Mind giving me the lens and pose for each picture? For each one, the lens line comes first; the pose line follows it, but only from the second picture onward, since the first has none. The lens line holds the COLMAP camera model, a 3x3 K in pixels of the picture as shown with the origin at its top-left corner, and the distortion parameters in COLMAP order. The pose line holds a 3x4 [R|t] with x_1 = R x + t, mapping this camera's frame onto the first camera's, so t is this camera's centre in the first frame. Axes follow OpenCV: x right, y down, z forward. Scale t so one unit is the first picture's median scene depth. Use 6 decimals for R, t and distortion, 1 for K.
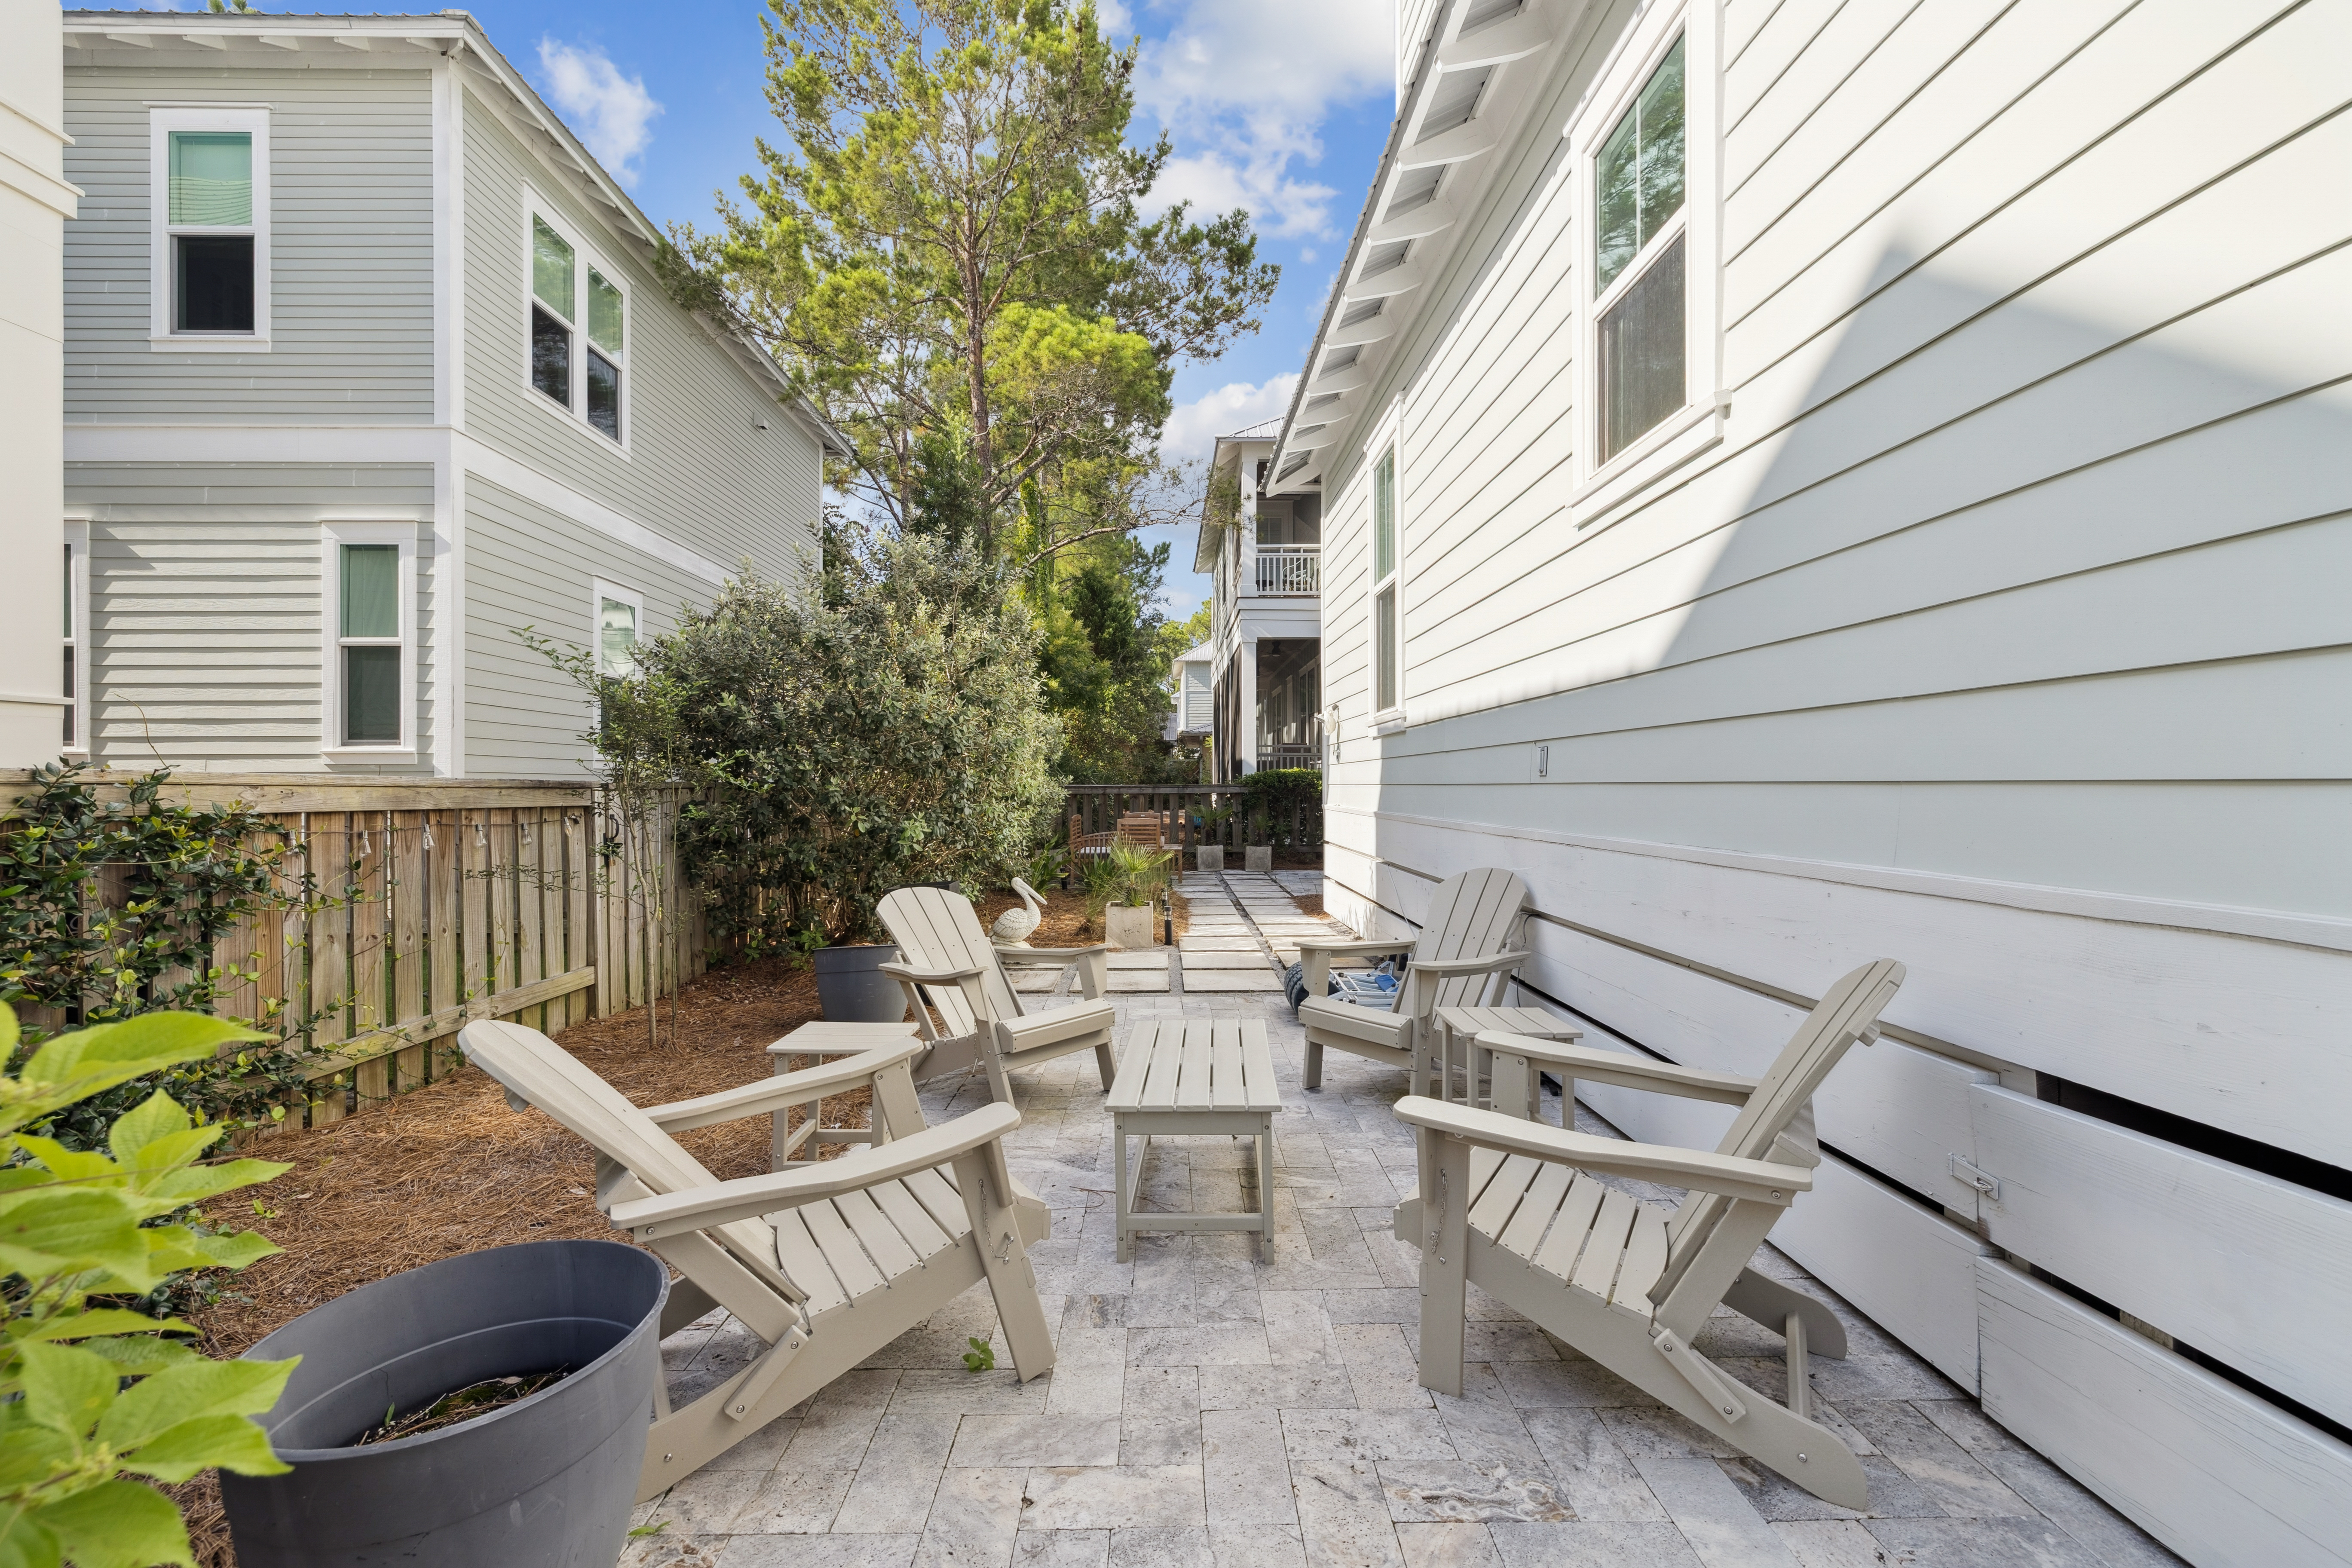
lens RADIAL K [[999.2, 0, 1174.1], [0, 999.2, 786.6], [0, 0, 1]] dist [0.004157, -0.002146]
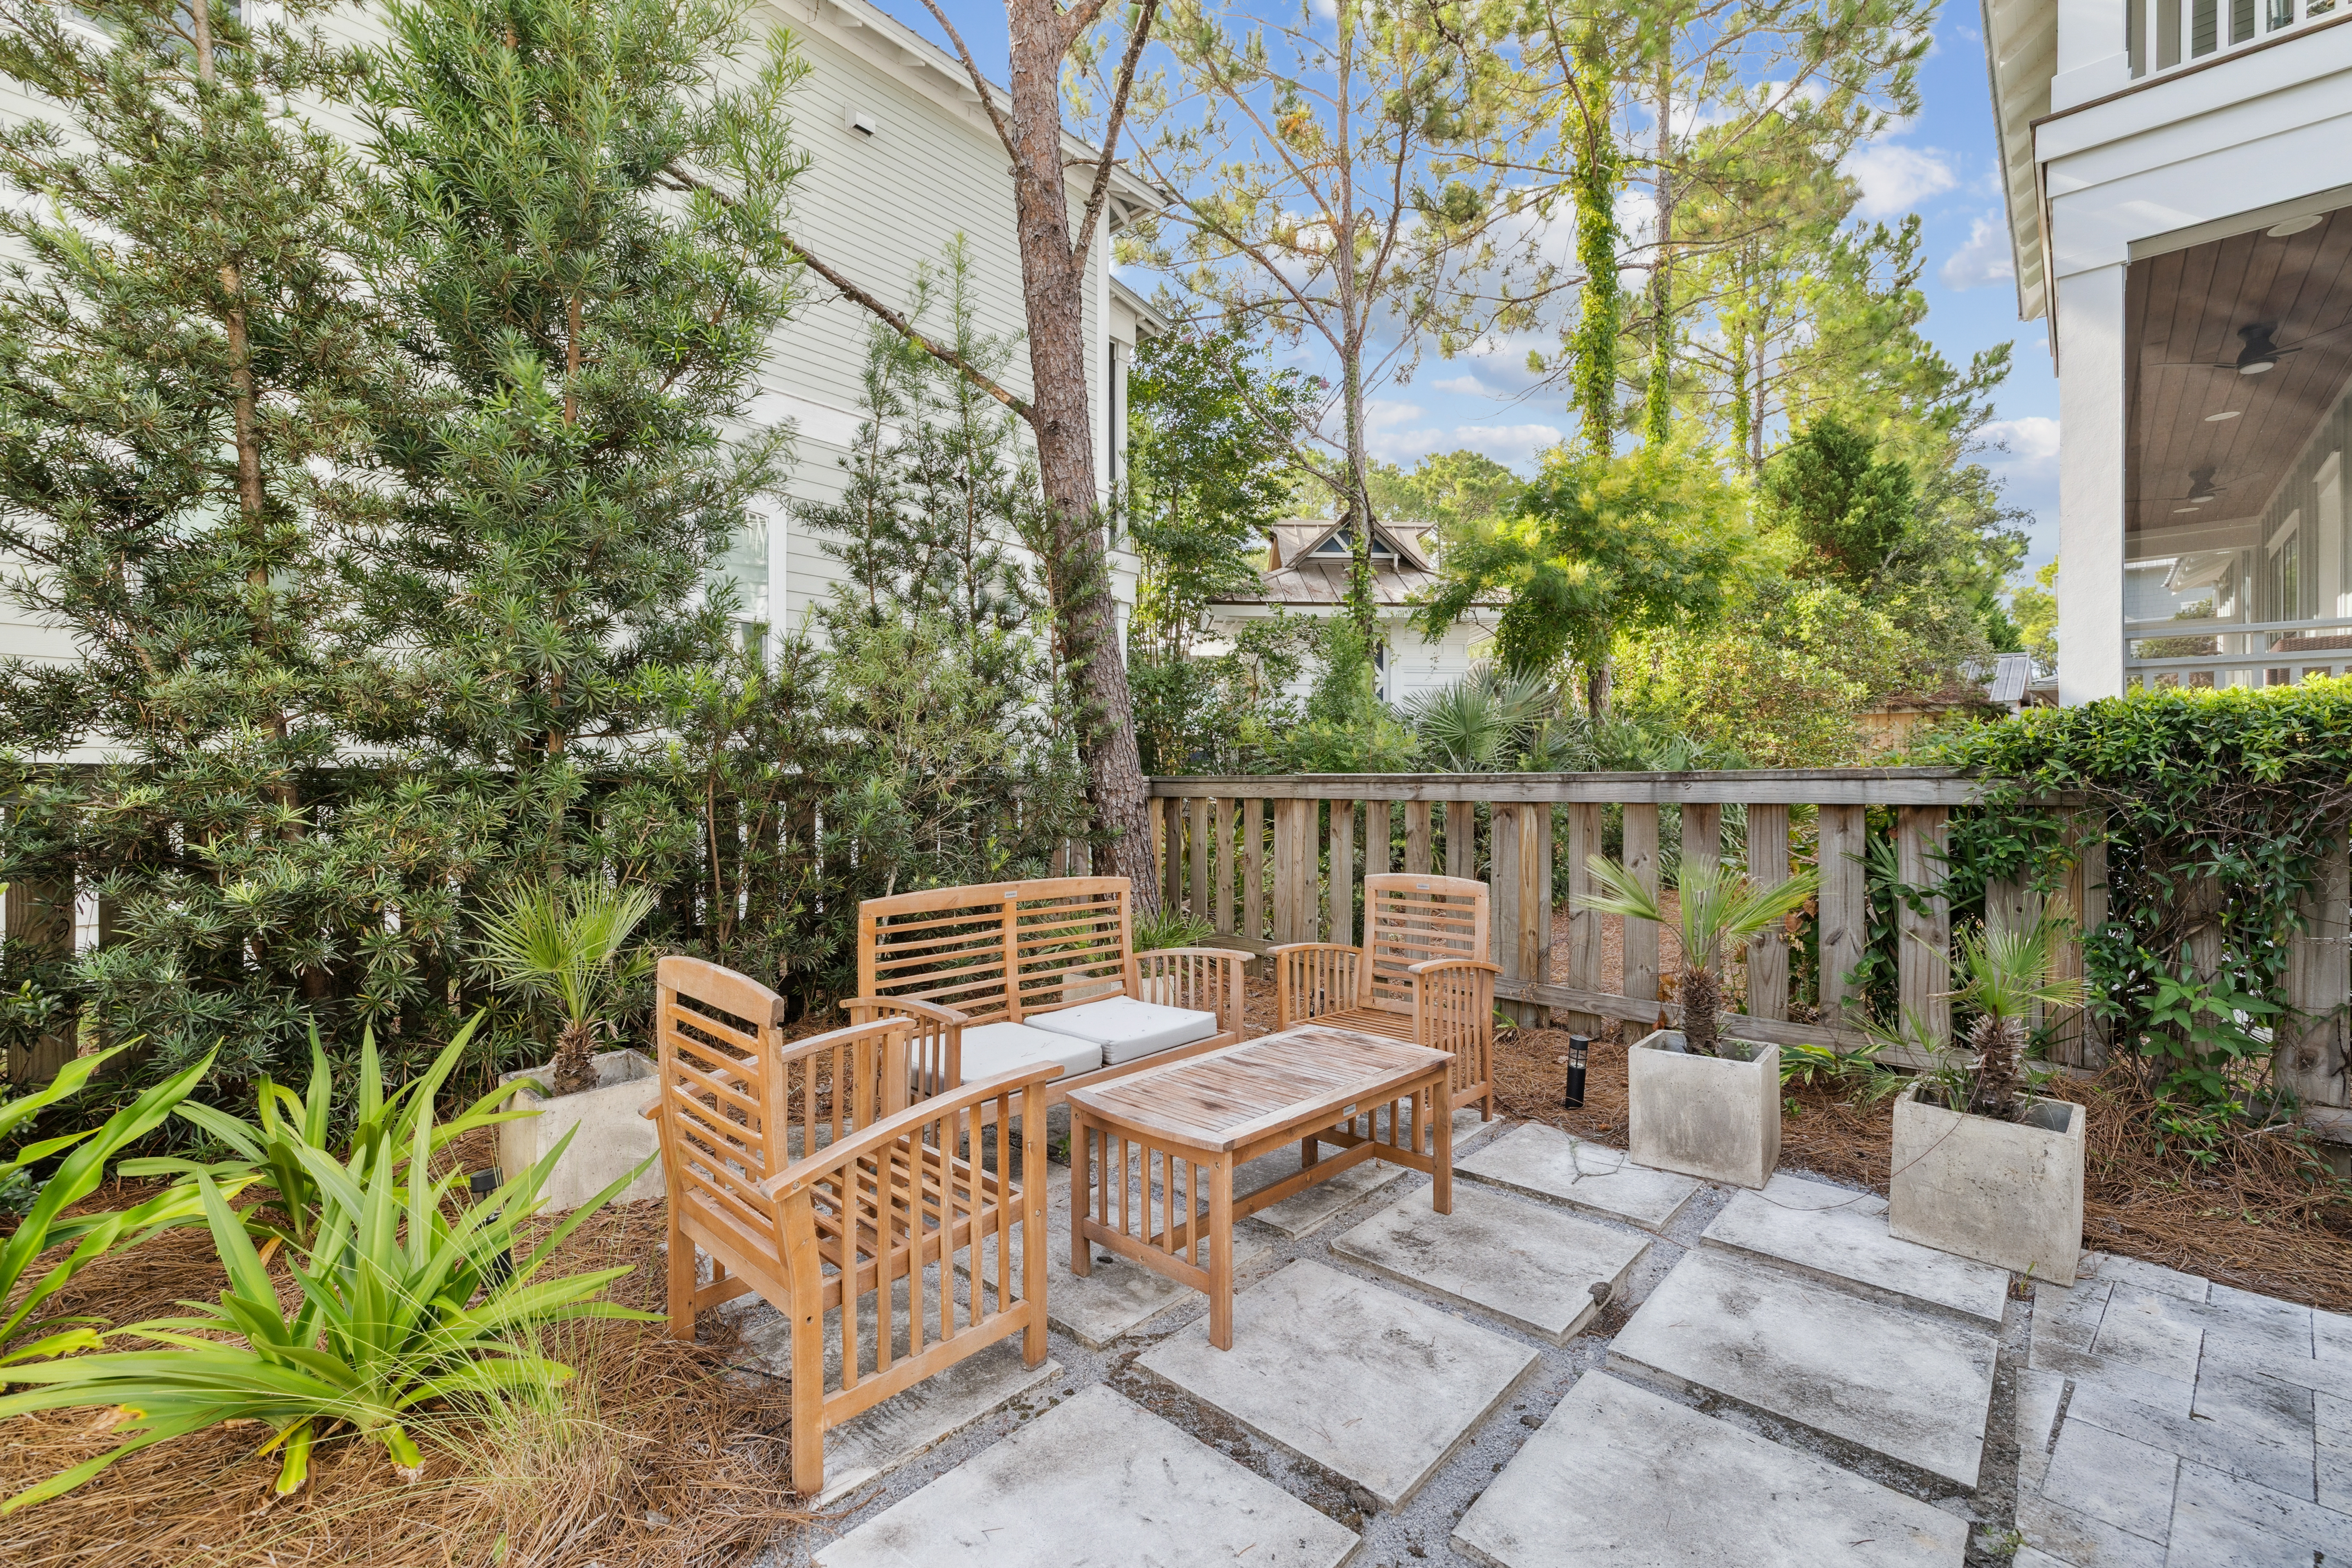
lens RADIAL K [[999.2, 0, 1171.6], [0, 999.2, 787.7], [0, 0, 1]] dist [0.004157, -0.002146]
pose [[0.725960, 0.003022, -0.687730, 0.093604], [-0.003189, 0.999994, 0.001028, 0.002725], [0.687729, 0.001447, 0.725966, 0.694770]]
